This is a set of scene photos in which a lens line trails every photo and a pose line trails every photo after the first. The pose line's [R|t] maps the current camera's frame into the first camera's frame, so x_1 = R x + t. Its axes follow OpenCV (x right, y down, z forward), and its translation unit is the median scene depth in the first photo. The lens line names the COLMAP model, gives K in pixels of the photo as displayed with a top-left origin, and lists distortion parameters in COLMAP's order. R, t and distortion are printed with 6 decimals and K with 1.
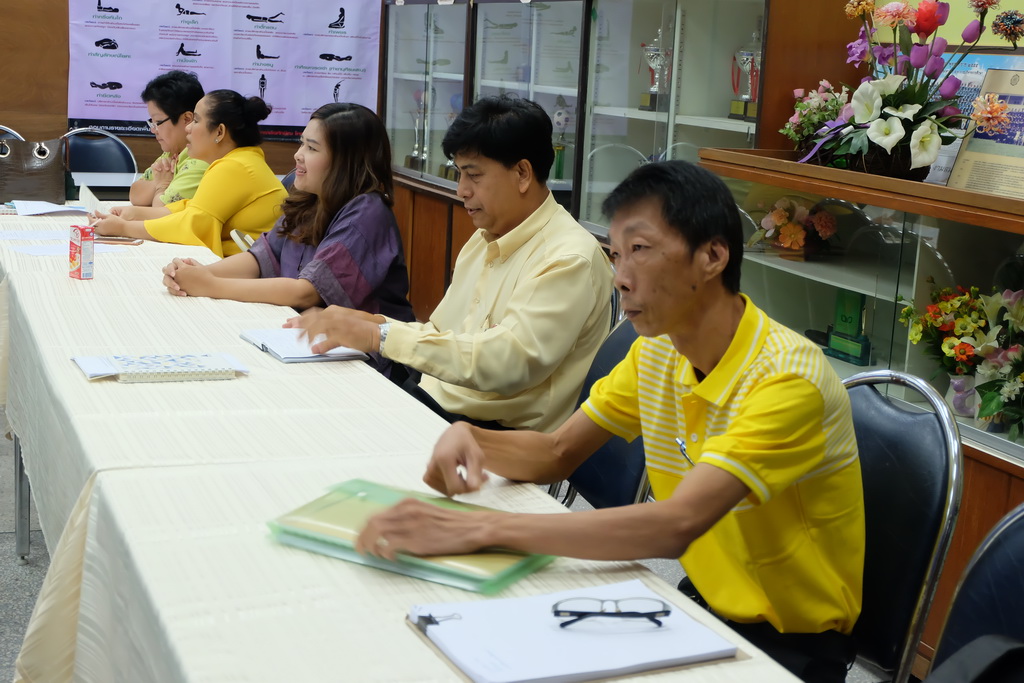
lens RADIAL K [[1491.1, 0, 514.0], [0, 1491.1, 348.5], [0, 0, 1]] dist [-0.007965, 0.000000]
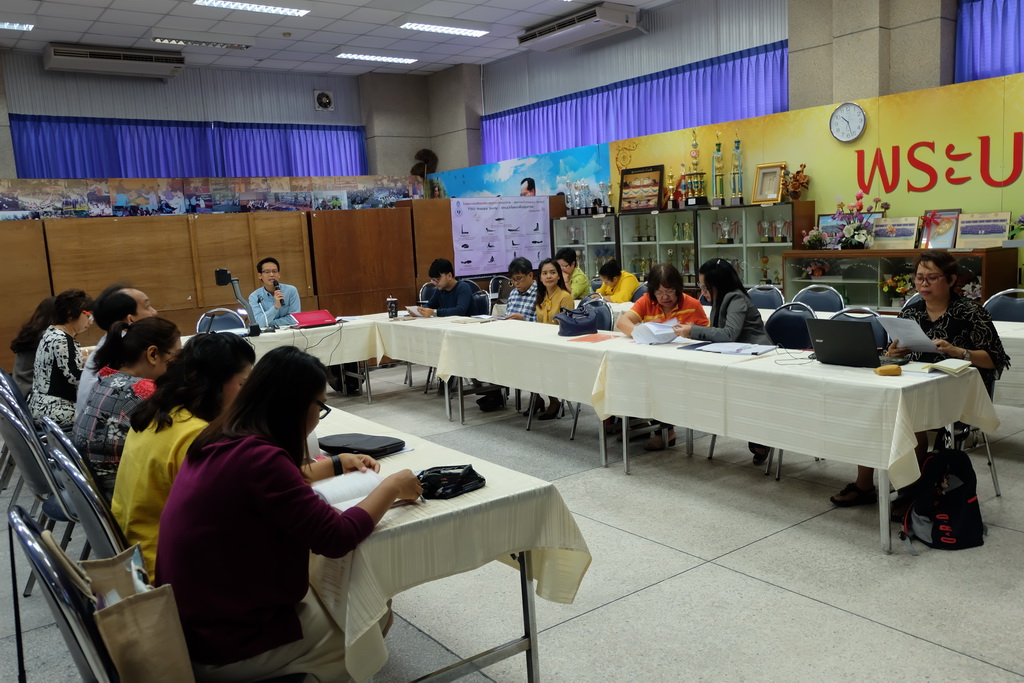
lens RADIAL K [[832.8, 0, 517.7], [0, 832.8, 333.4], [0, 0, 1]] dist [0.000977, 0.038292]
pose [[0.960657, -0.138422, 0.240787, -0.799439], [0.155295, 0.986473, -0.052478, 0.047035], [-0.230265, 0.087806, 0.969158, -0.573390]]
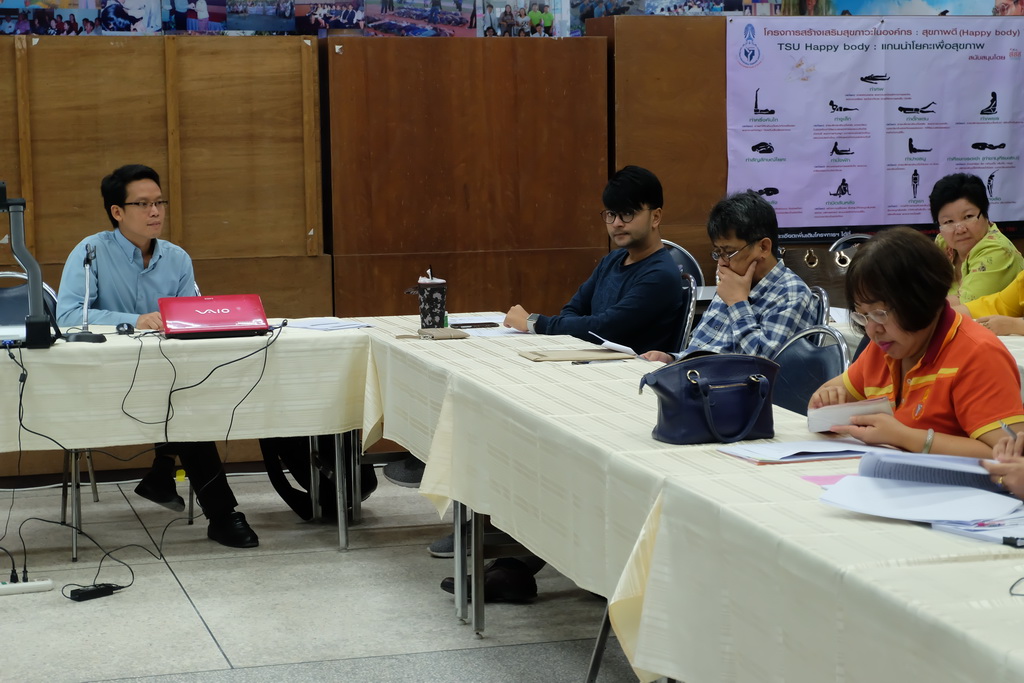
lens RADIAL K [[2157.2, 0, 539.4], [0, 2157.2, 328.2], [0, 0, 1]] dist [0.072081, 0.000000]
pose [[0.993737, -0.054703, -0.097444, -0.415065], [0.044862, 0.993929, -0.100463, 0.056276], [0.102348, 0.095462, 0.990157, -0.508951]]
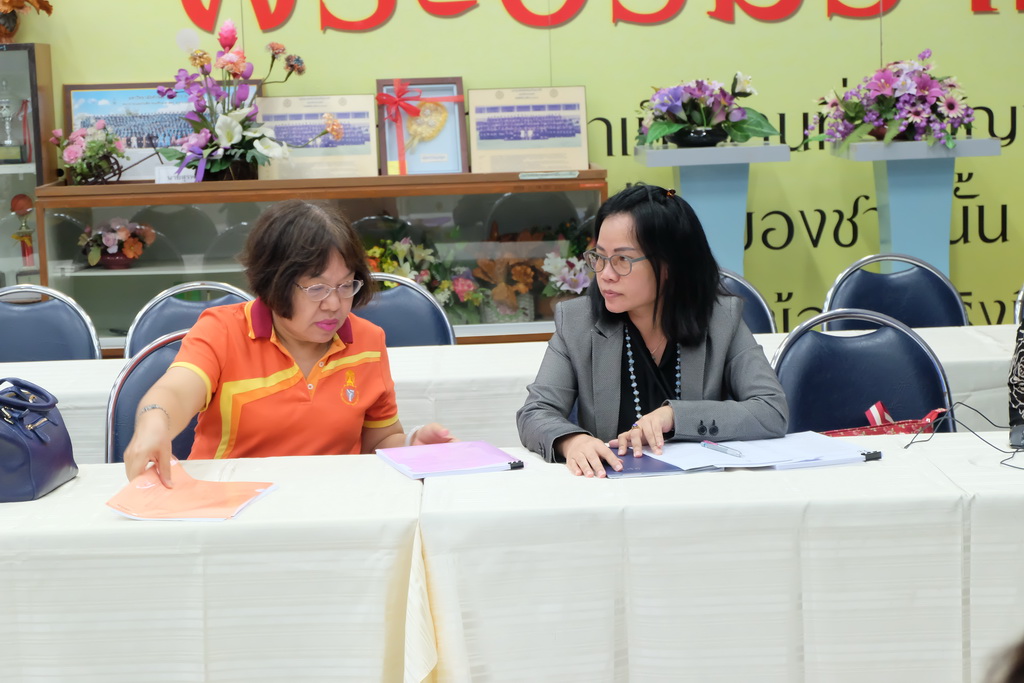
lens RADIAL K [[2157.2, 0, 542.3], [0, 2157.2, 299.6], [0, 0, 1]] dist [0.072081, 0.000000]
pose [[0.319723, -0.163123, 0.933364, -1.107764], [0.234633, 0.968019, 0.088806, -0.093306], [-0.918000, 0.190604, 0.347772, 0.085922]]
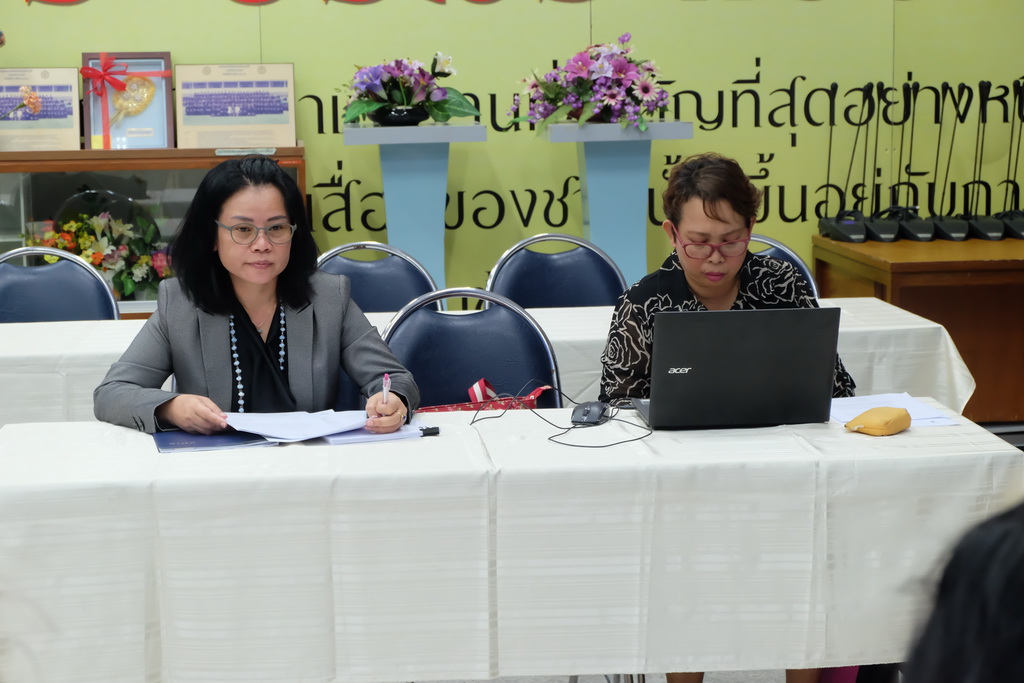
lens RADIAL K [[2157.2, 0, 547.7], [0, 2157.2, 304.3], [0, 0, 1]] dist [0.072081, 0.000000]
pose [[0.260725, -0.172489, 0.949879, -1.087264], [0.219252, 0.968779, 0.115741, -0.069270], [-0.940187, 0.178087, 0.290403, -0.022965]]
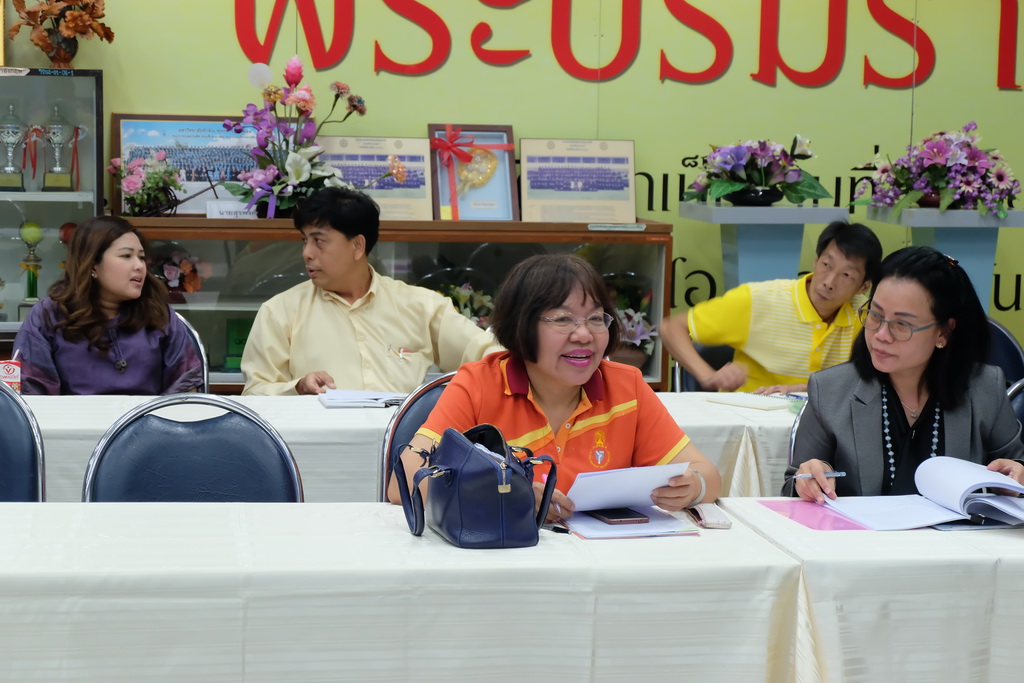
lens RADIAL K [[2157.2, 0, 550.5], [0, 2157.2, 317.8], [0, 0, 1]] dist [0.072081, 0.000000]
pose [[0.199658, -0.137925, 0.970110, -1.176945], [0.185463, 0.977467, 0.100801, -0.139340], [-0.962154, 0.159794, 0.220739, 0.295153]]
